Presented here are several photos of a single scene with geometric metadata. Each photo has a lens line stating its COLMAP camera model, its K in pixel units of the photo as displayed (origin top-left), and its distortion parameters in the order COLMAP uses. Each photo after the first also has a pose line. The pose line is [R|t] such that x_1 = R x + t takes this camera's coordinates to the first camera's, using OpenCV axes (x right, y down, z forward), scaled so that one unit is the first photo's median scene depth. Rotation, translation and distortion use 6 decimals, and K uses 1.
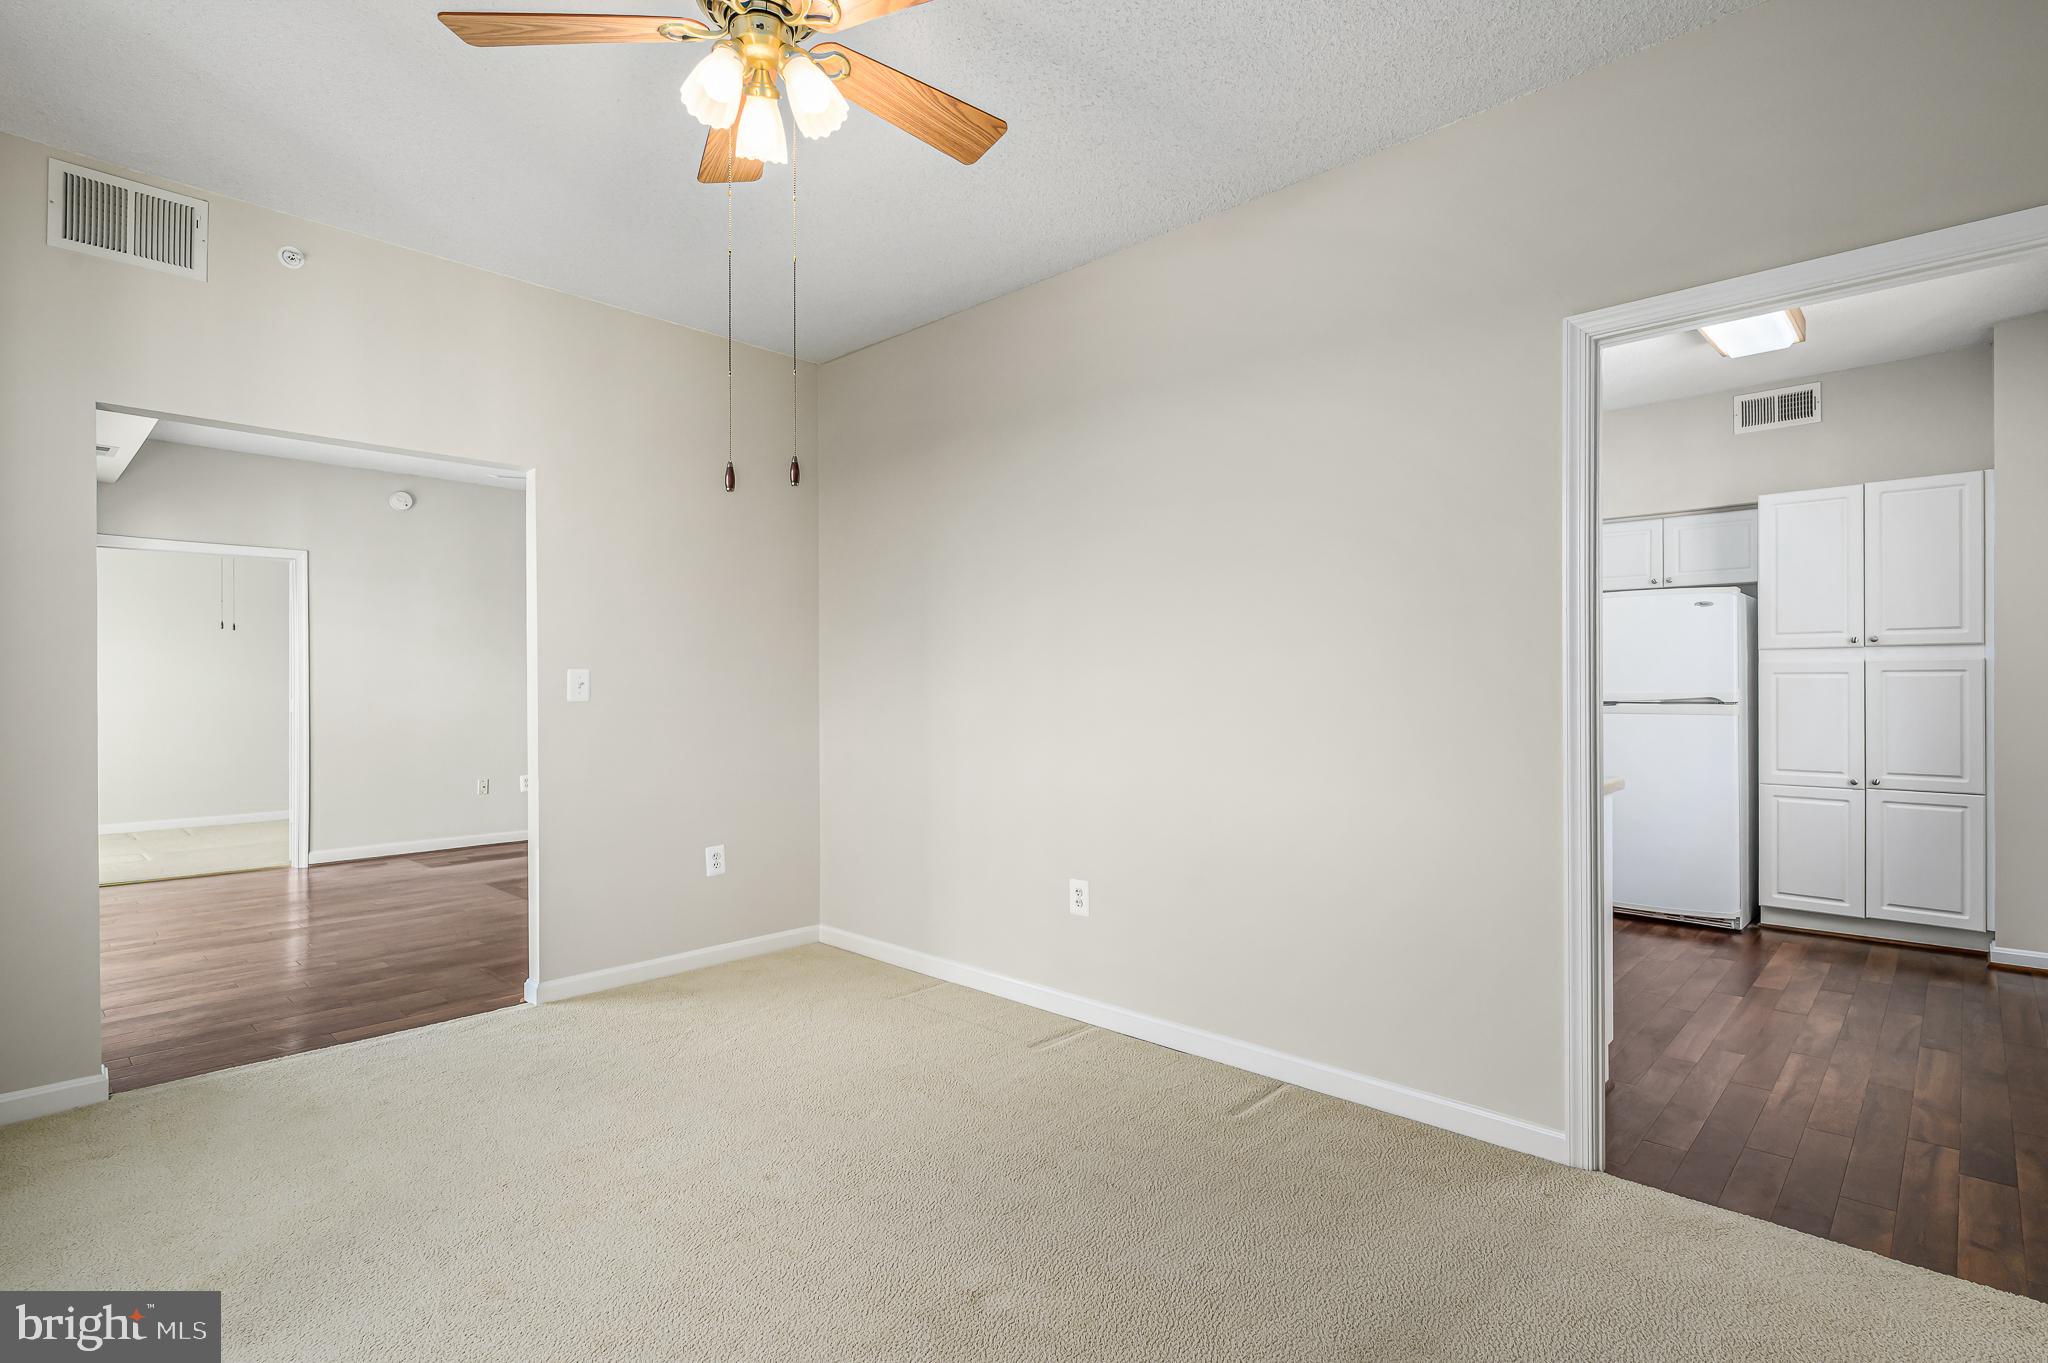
lens RADIAL K [[989.0, 0, 1025.1], [0, 989.0, 678.3], [0, 0, 1]] dist [0.002798, 0.000124]
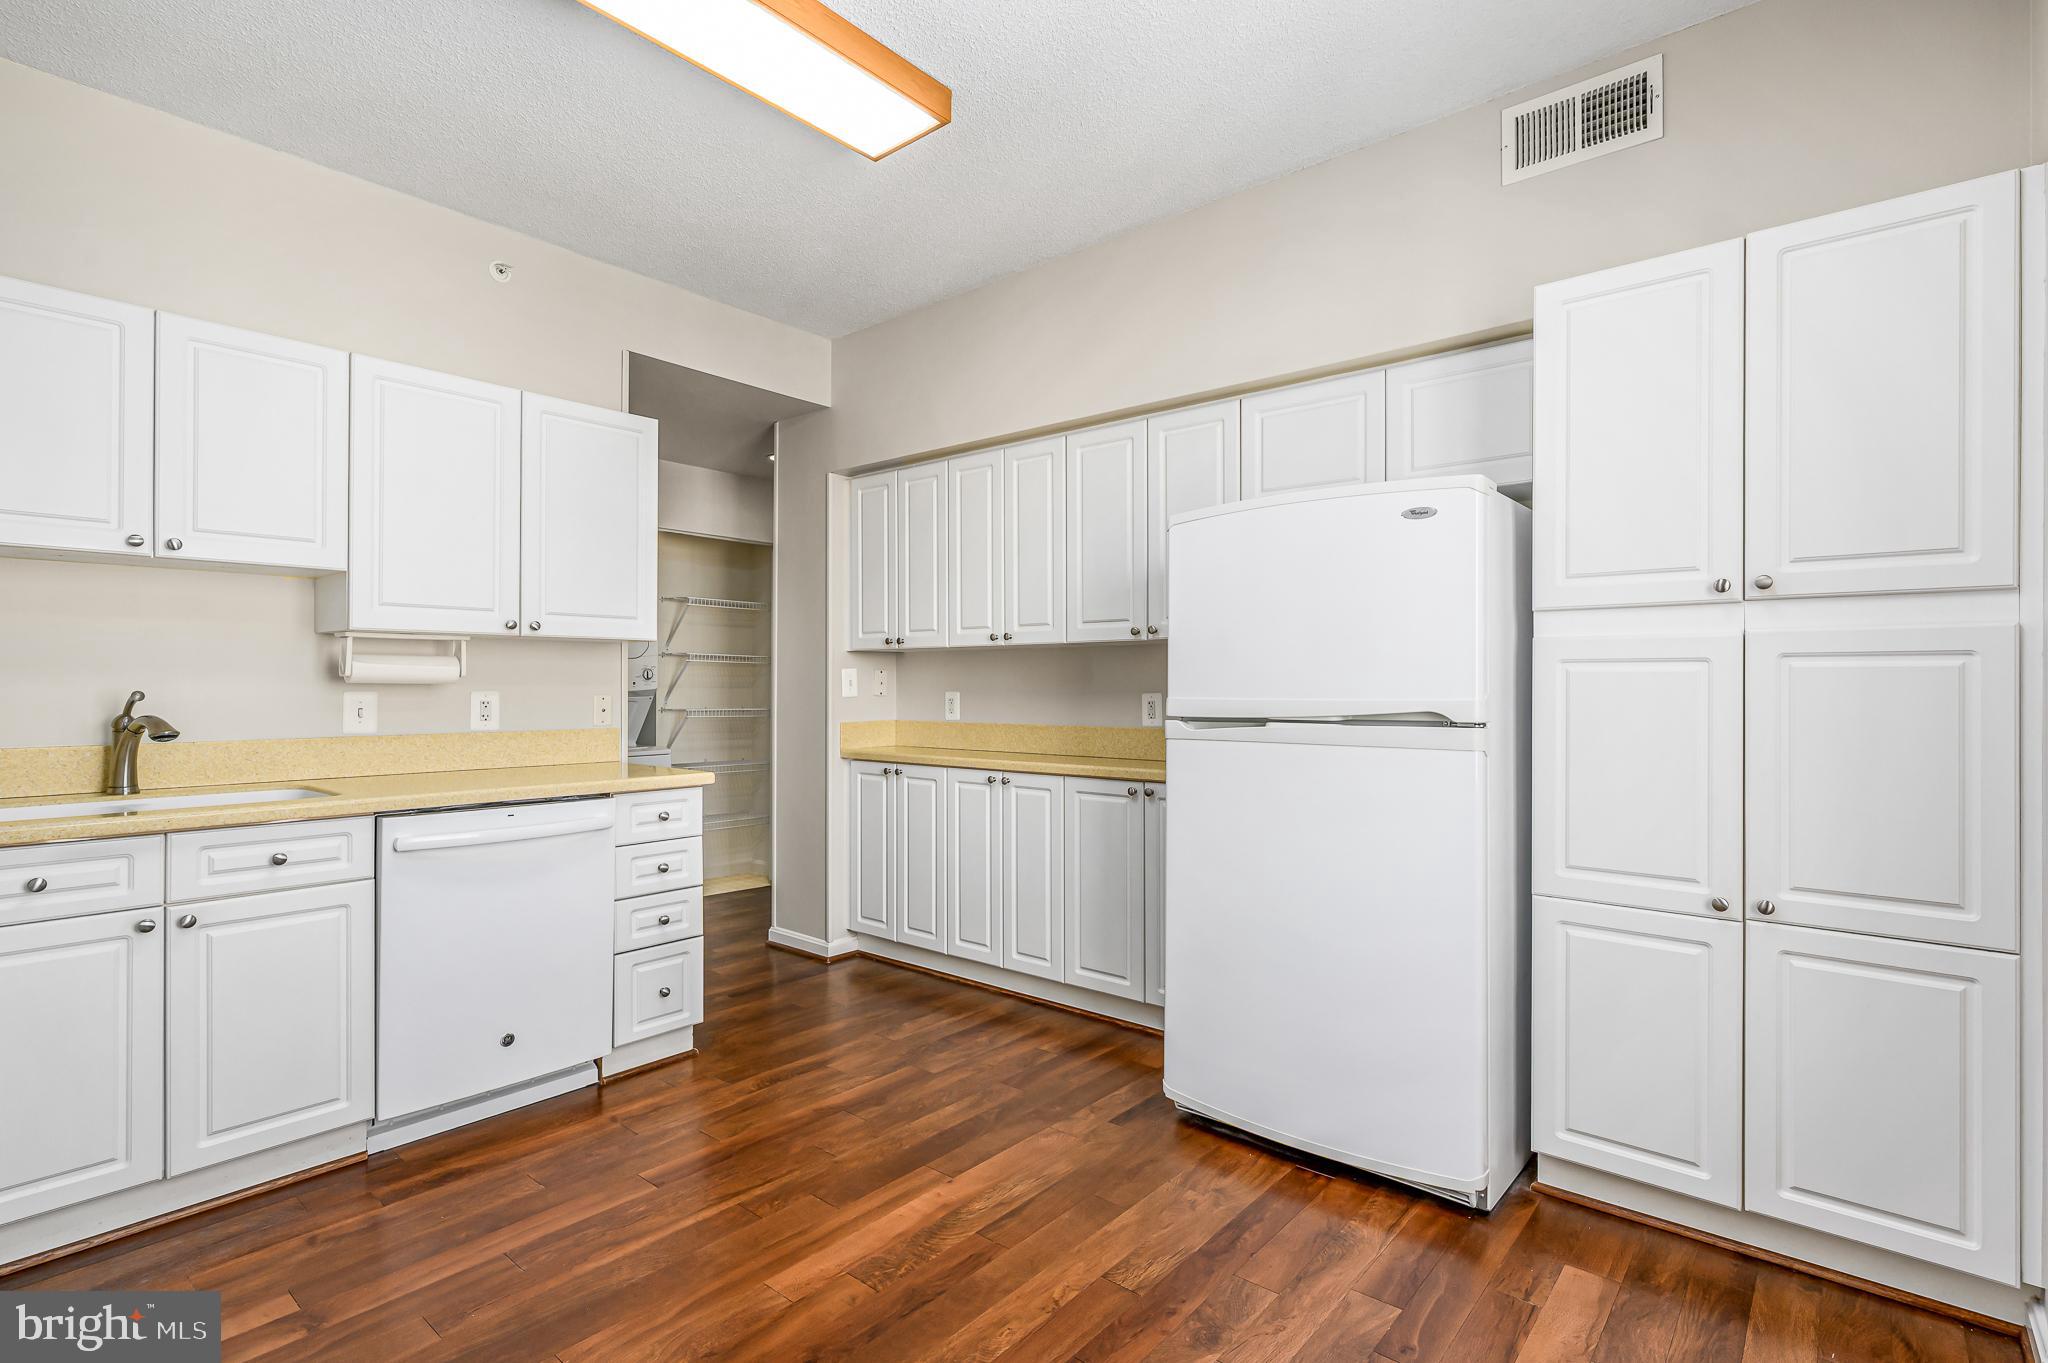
lens RADIAL K [[989.0, 0, 1011.3], [0, 989.0, 676.8], [0, 0, 1]] dist [0.002798, 0.000124]
pose [[0.998836, 0.005765, 0.047891, 0.492100], [-0.005690, 0.999982, -0.001689, 0.004684], [-0.047900, 0.001414, 0.998851, 0.565529]]
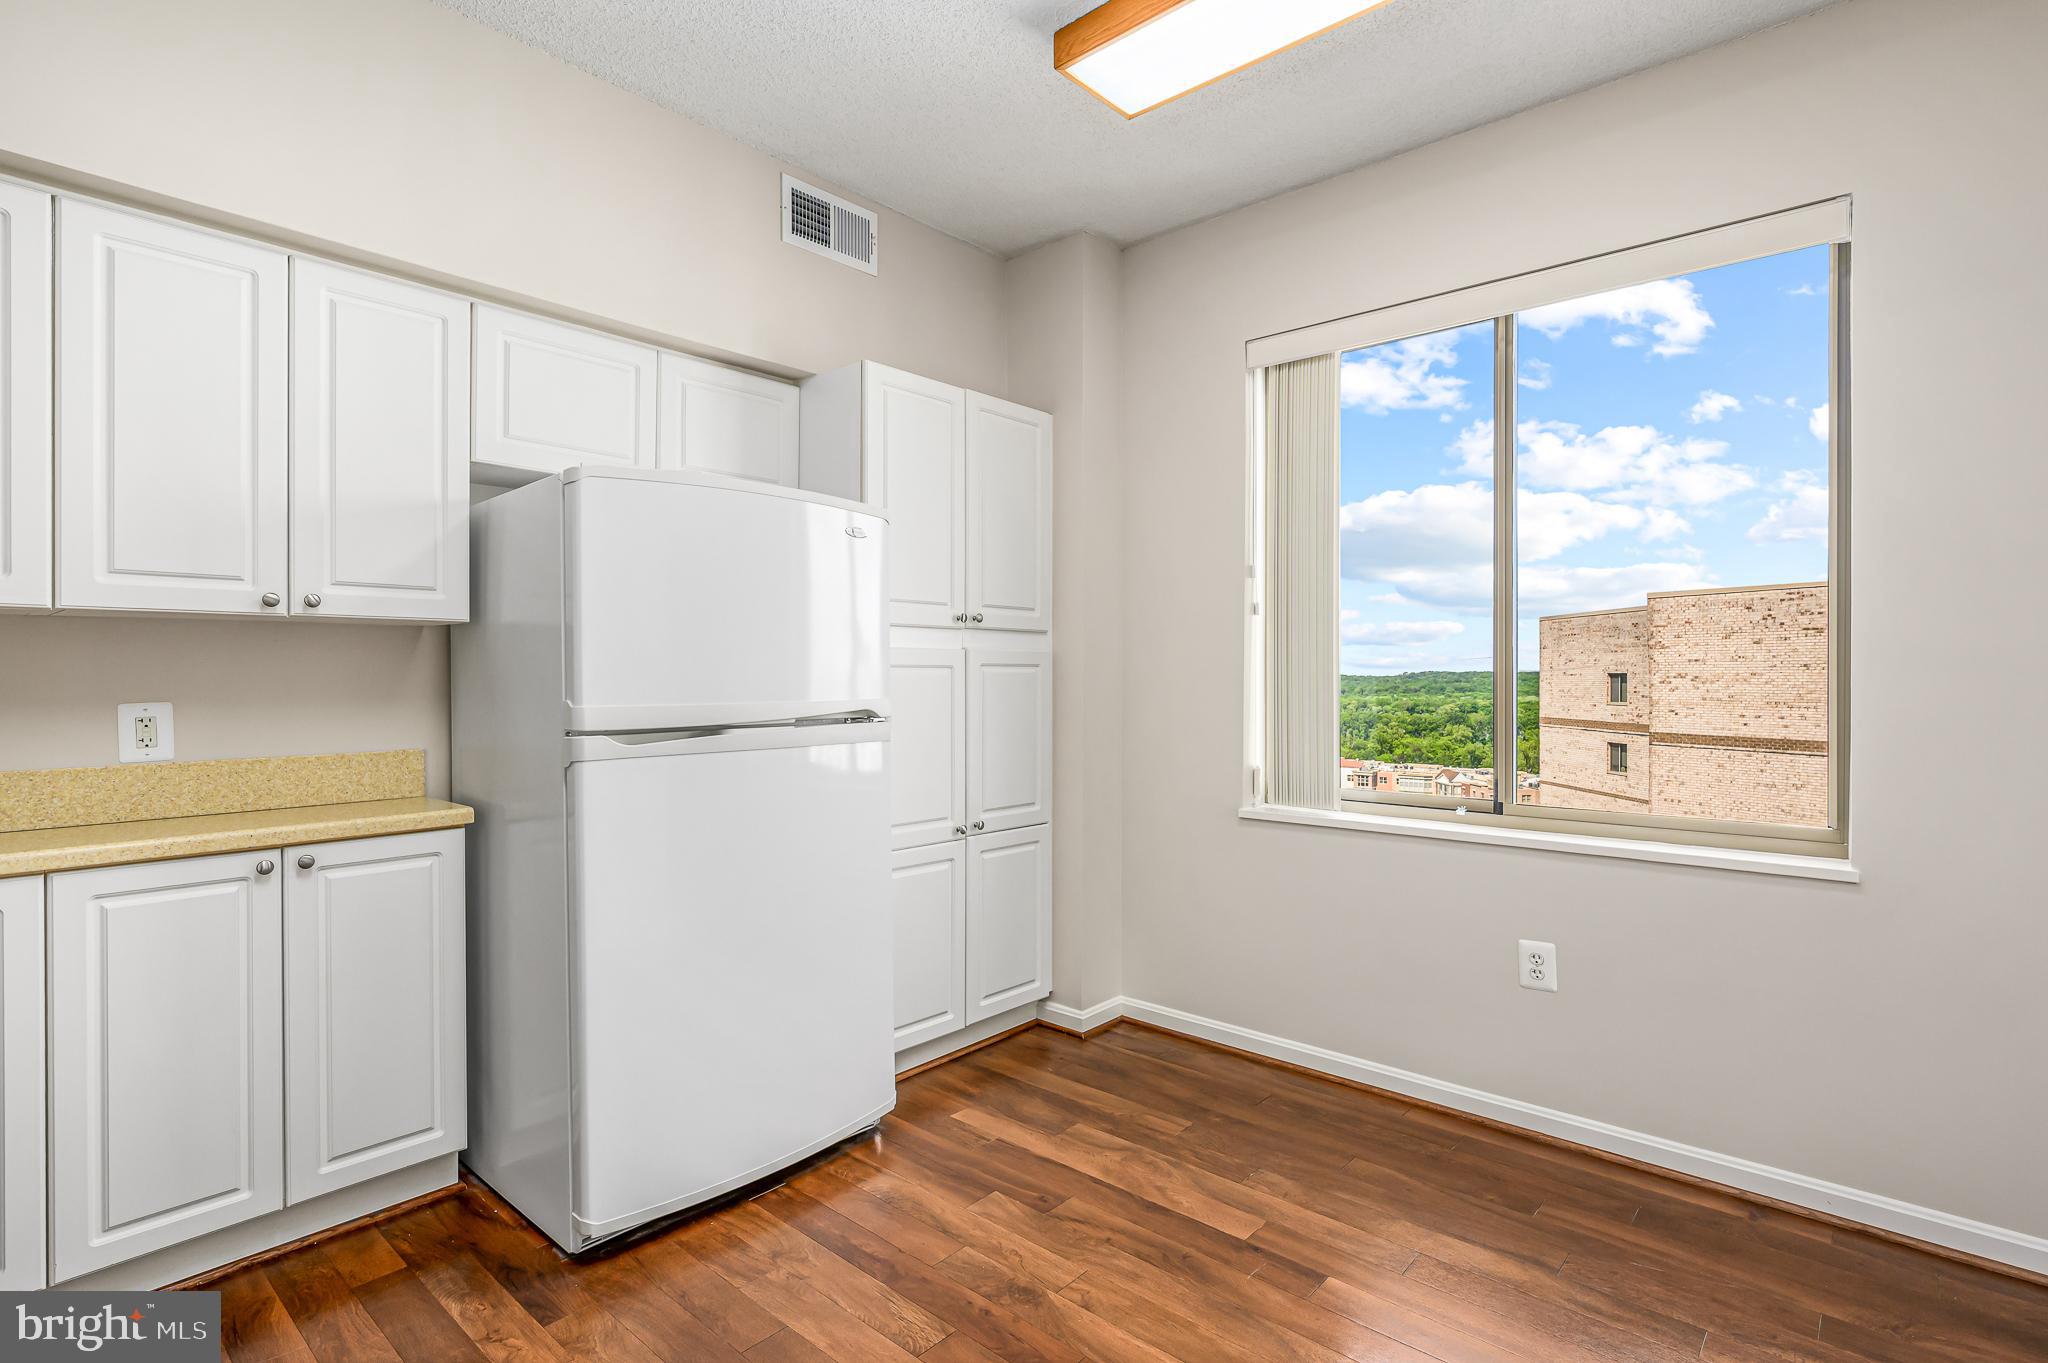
lens RADIAL K [[989.0, 0, 1027.4], [0, 989.0, 678.4], [0, 0, 1]] dist [0.002798, 0.000124]
pose [[-0.037265, 0.001830, 0.999304, 0.165354], [-0.005351, 0.999984, -0.002031, 0.003174], [-0.999291, -0.005423, -0.037254, 0.972773]]
